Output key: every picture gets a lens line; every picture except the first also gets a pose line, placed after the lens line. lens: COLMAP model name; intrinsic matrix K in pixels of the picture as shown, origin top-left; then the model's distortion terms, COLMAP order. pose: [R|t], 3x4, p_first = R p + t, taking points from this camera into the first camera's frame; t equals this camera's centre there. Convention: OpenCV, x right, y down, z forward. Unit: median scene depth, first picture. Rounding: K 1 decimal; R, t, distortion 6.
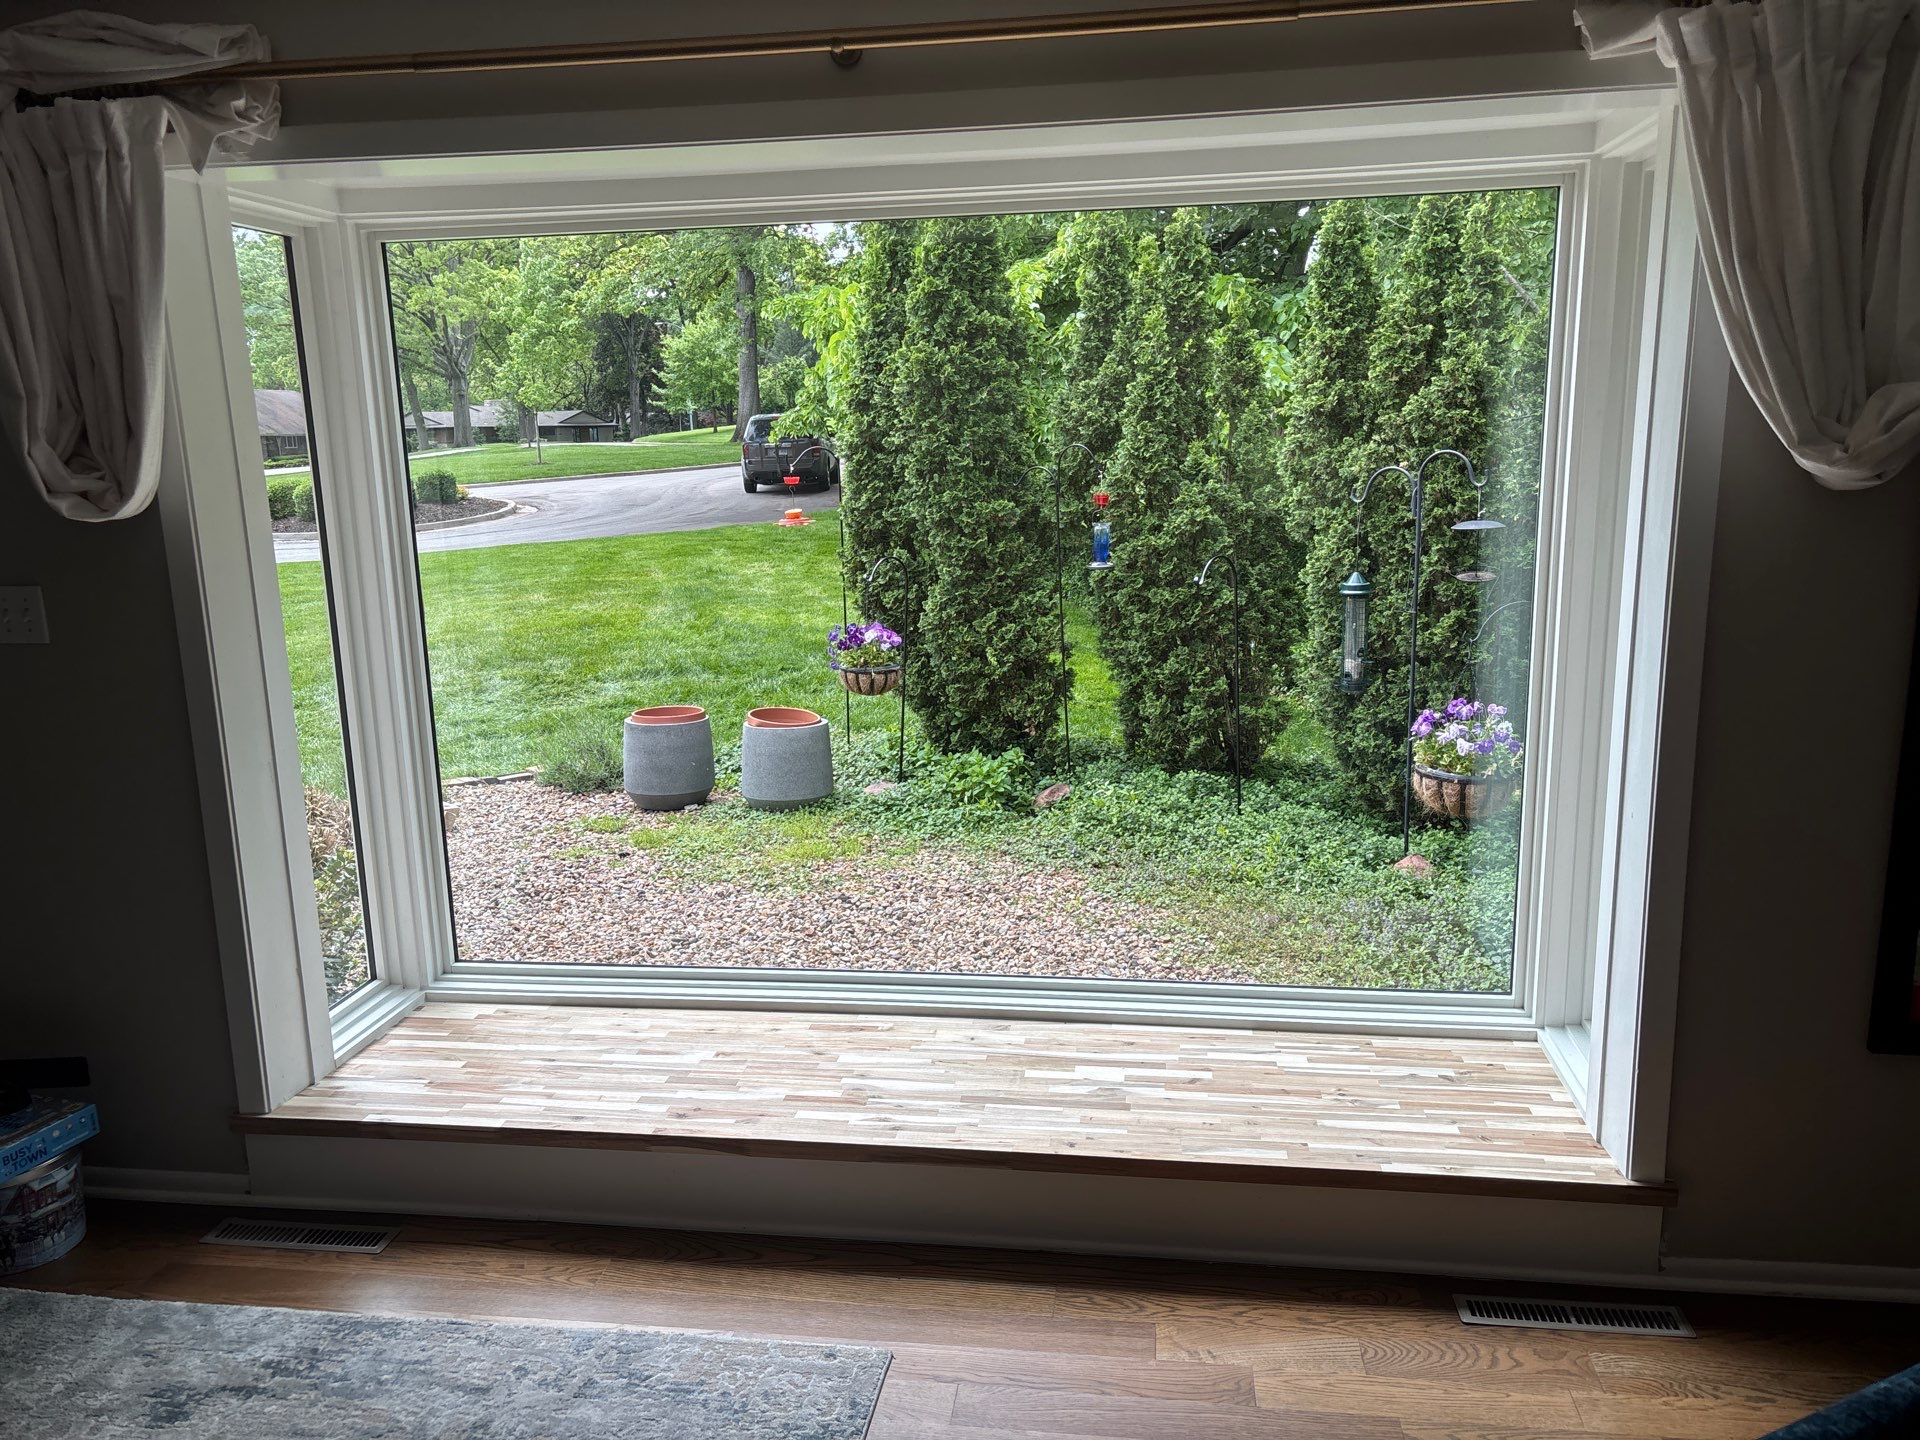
lens RADIAL K [[1452.1, 0, 960.0], [0, 1452.1, 720.0], [0, 0, 1]] dist [0.034673, -0.043689]
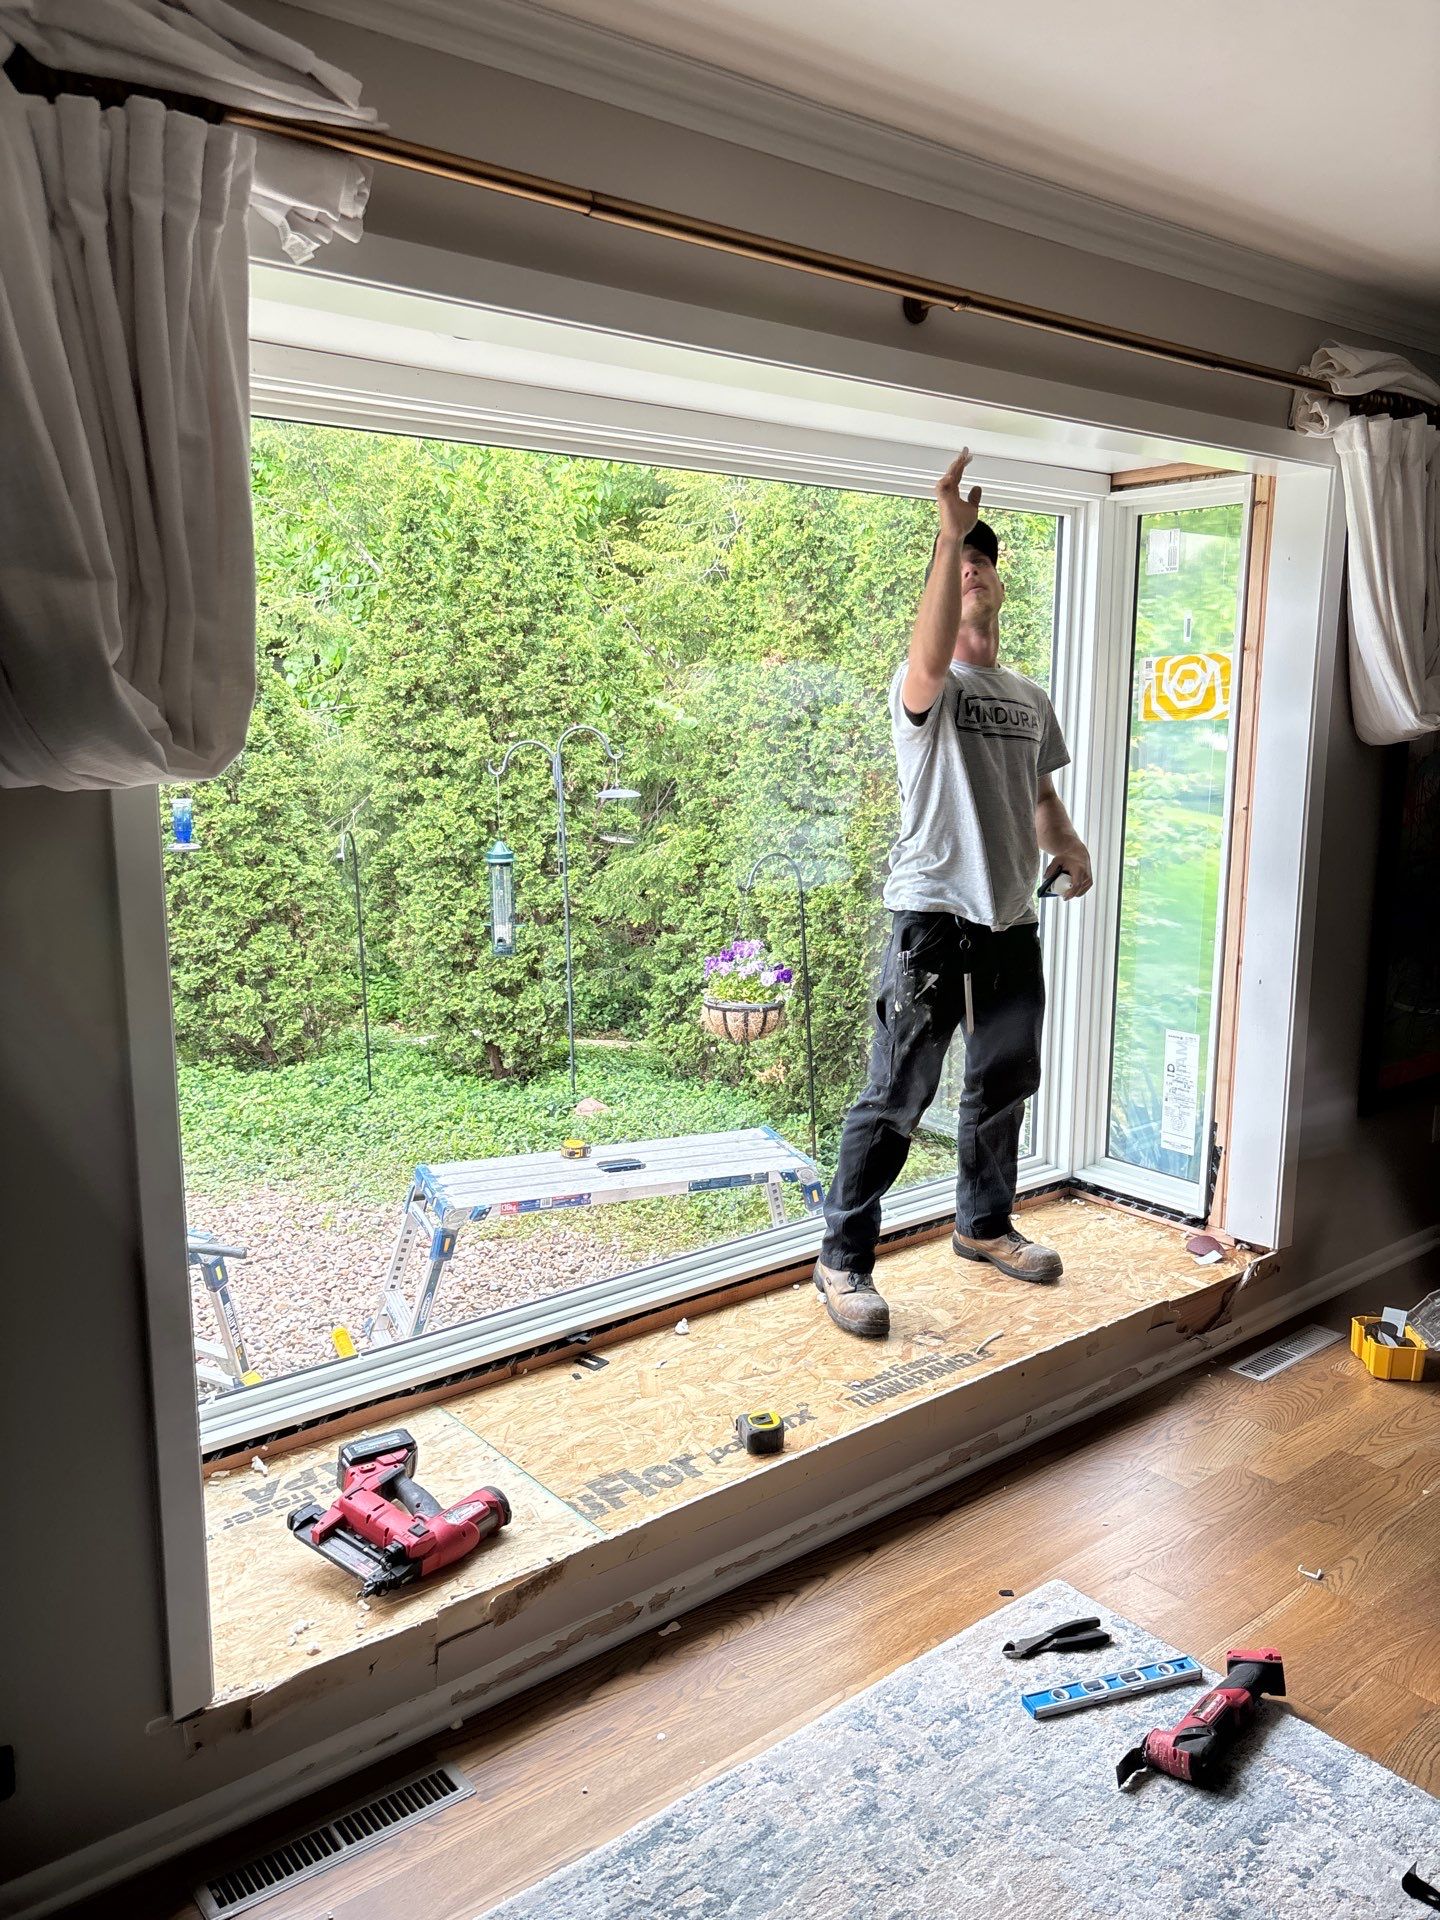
lens RADIAL K [[1452.1, 0, 720.0], [0, 1452.1, 960.0], [0, 0, 1]] dist [0.034673, -0.043689]
pose [[0.689838, -0.102450, 0.716678, -0.486738], [0.122594, 0.992171, 0.023828, -0.026512], [-0.713508, 0.071423, 0.696997, 0.225563]]
